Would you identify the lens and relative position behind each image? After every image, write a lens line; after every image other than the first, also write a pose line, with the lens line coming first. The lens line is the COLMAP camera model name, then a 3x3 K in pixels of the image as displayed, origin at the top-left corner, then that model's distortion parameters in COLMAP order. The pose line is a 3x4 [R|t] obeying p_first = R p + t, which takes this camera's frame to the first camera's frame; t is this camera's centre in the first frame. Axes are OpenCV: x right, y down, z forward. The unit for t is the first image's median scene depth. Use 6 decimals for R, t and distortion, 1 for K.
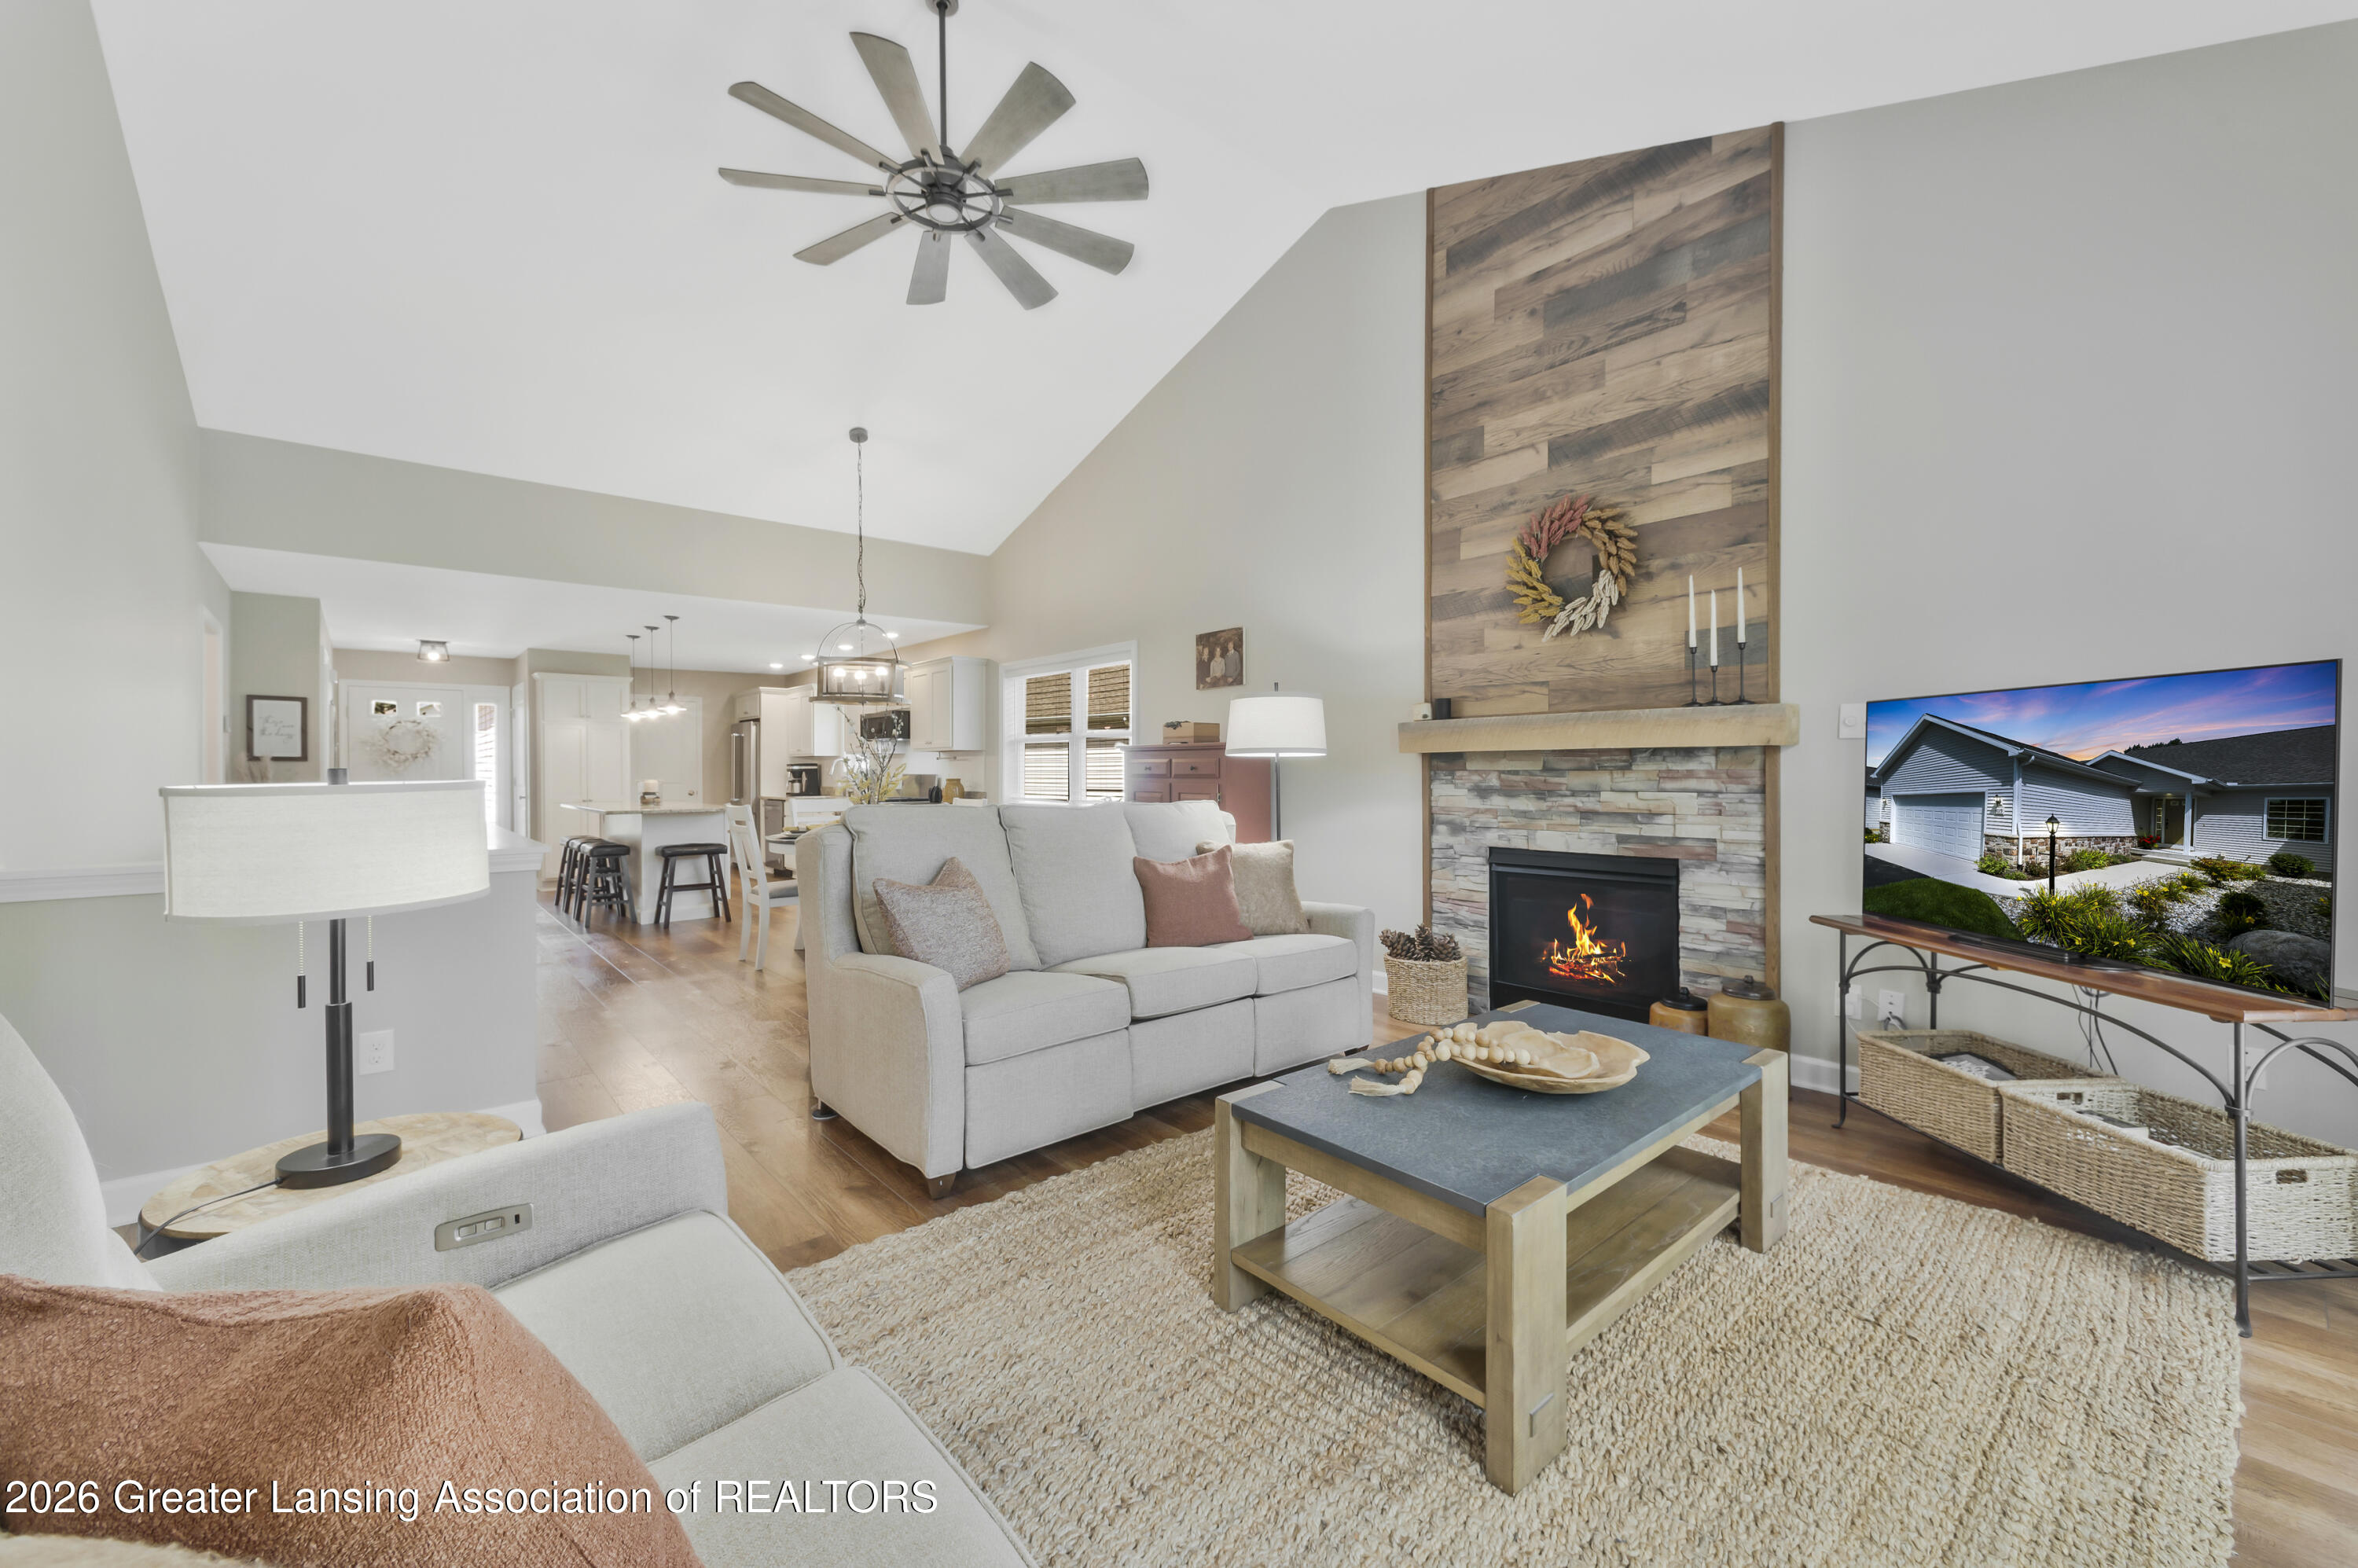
lens RADIAL K [[920.9, 0, 1169.0], [0, 920.9, 767.1], [0, 0, 1]] dist [0.000347, -0.001384]
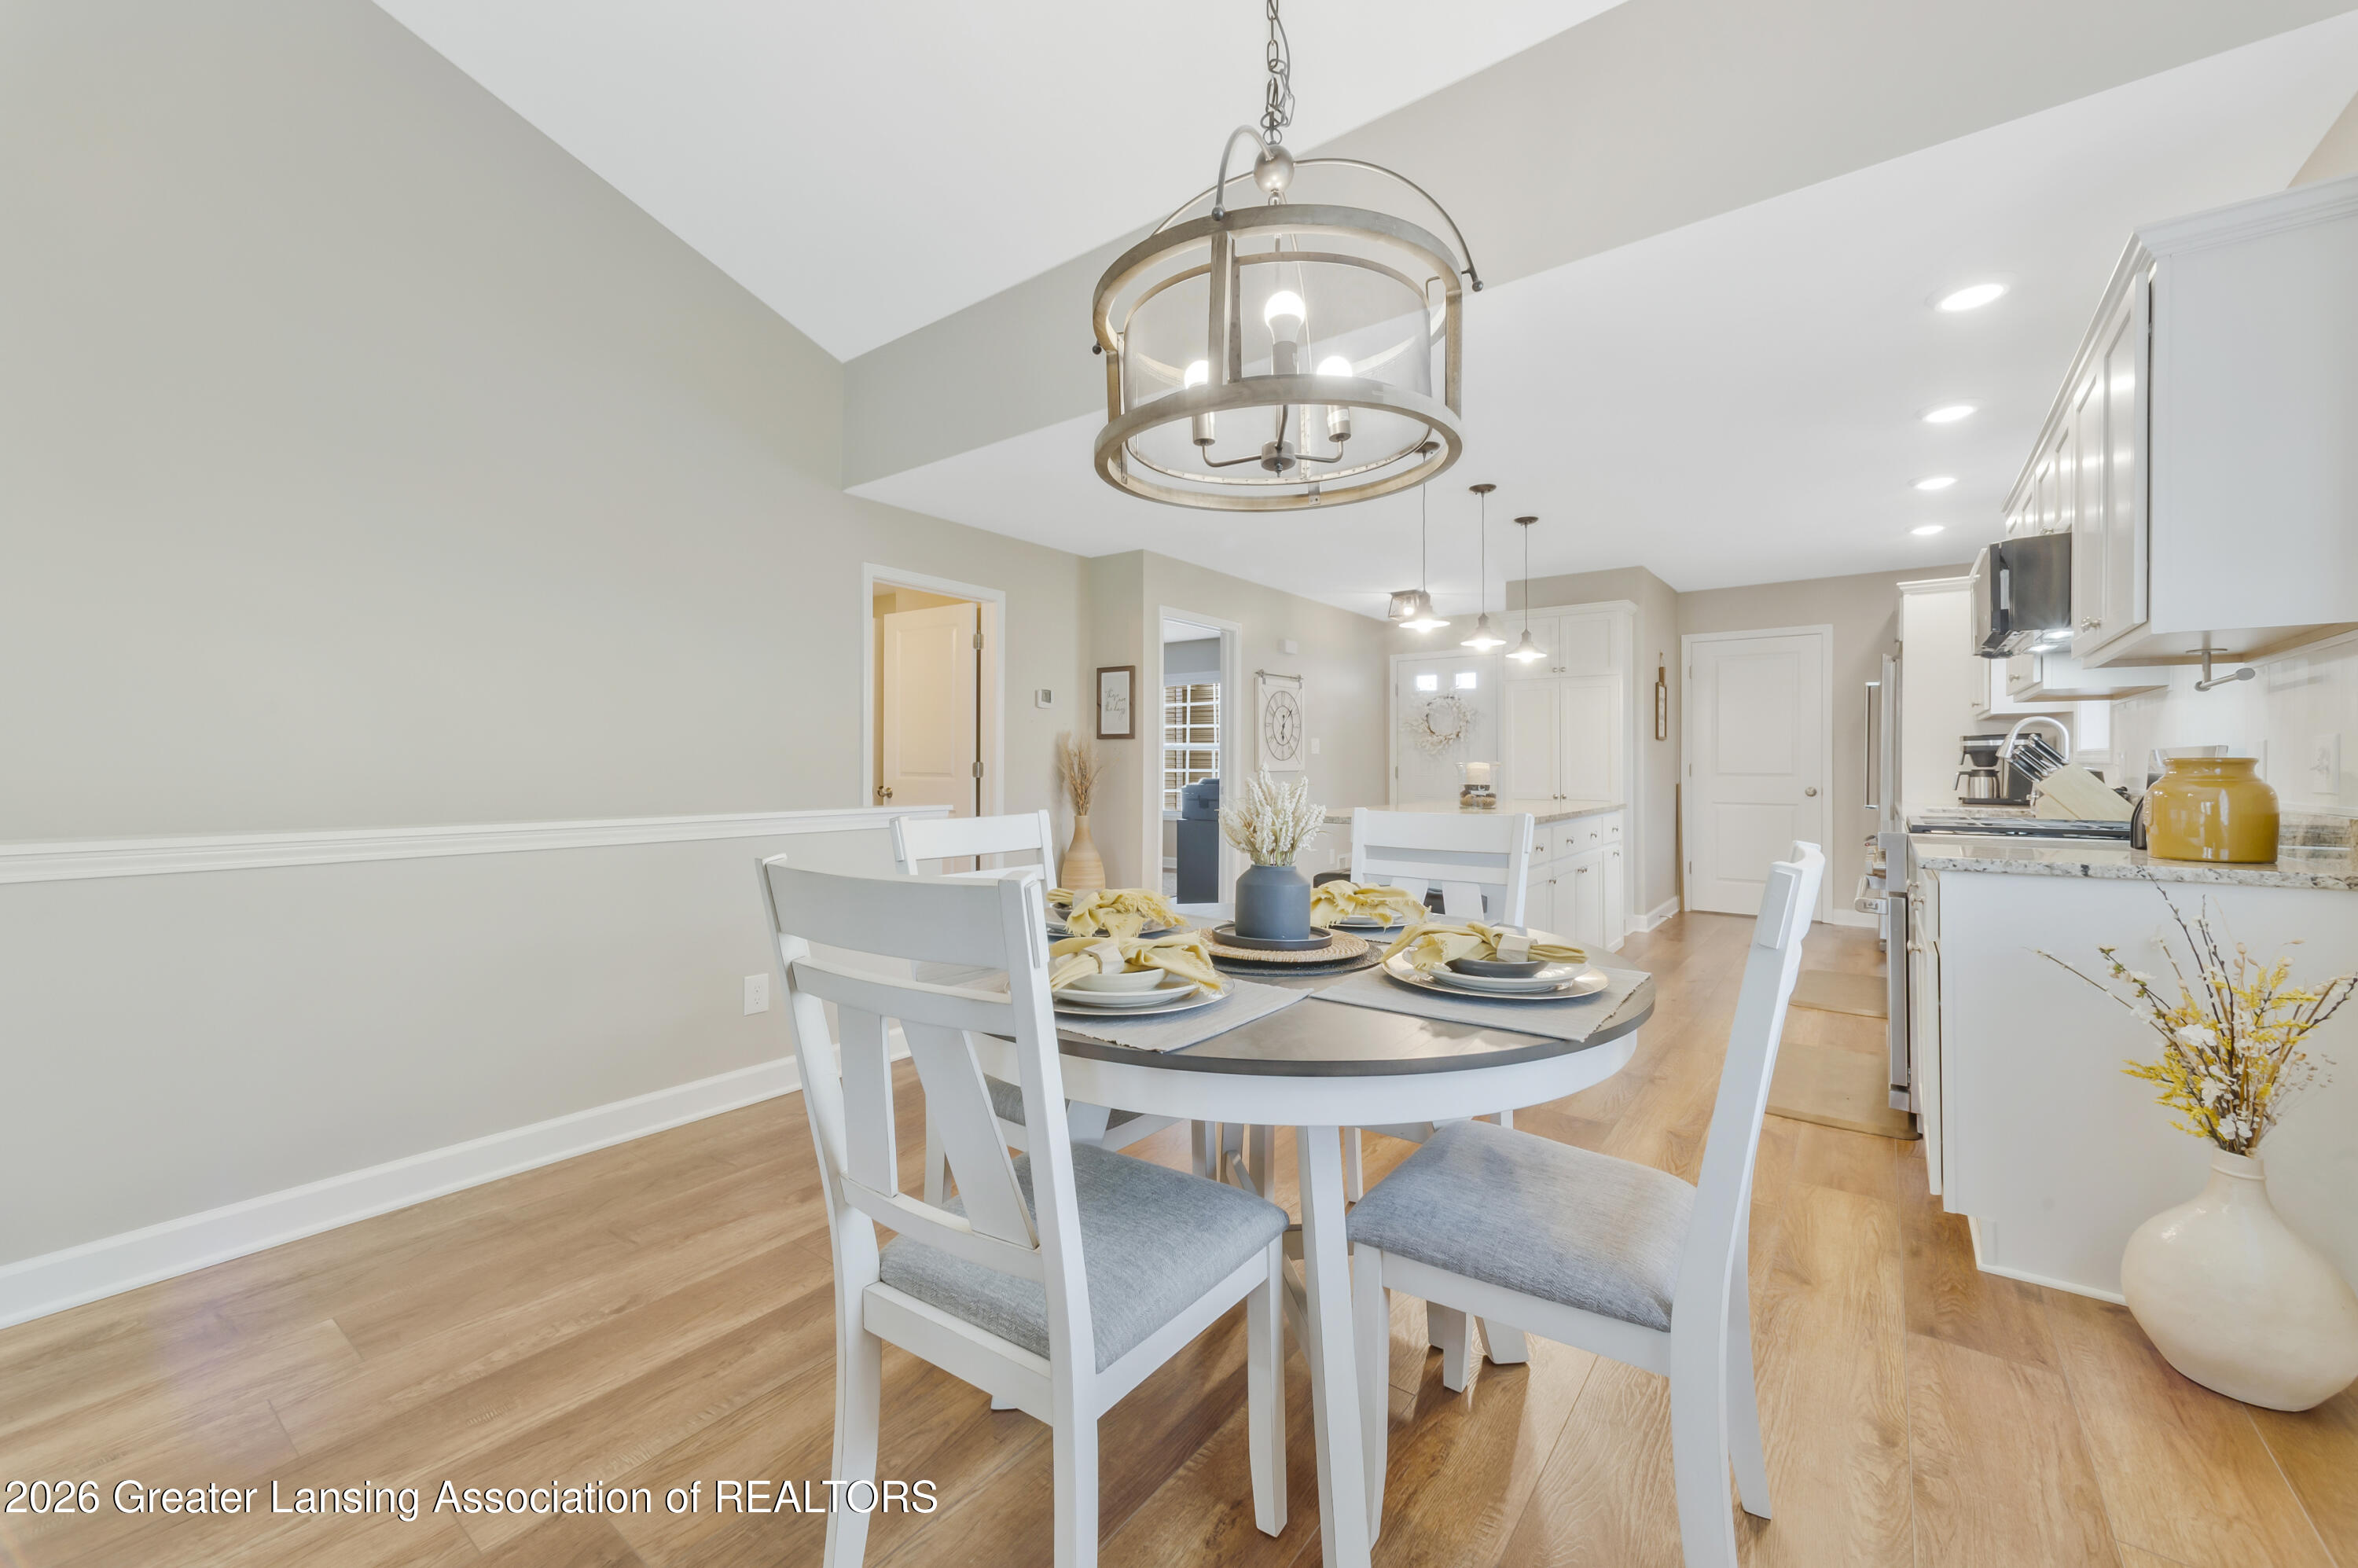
lens RADIAL K [[920.9, 0, 1175.1], [0, 920.9, 767.3], [0, 0, 1]] dist [0.000347, -0.001384]
pose [[0.227345, 0.005734, -0.973797, -0.189727], [0.001546, 0.999979, 0.006249, 0.036041], [0.973813, -0.002926, 0.227331, 1.986413]]
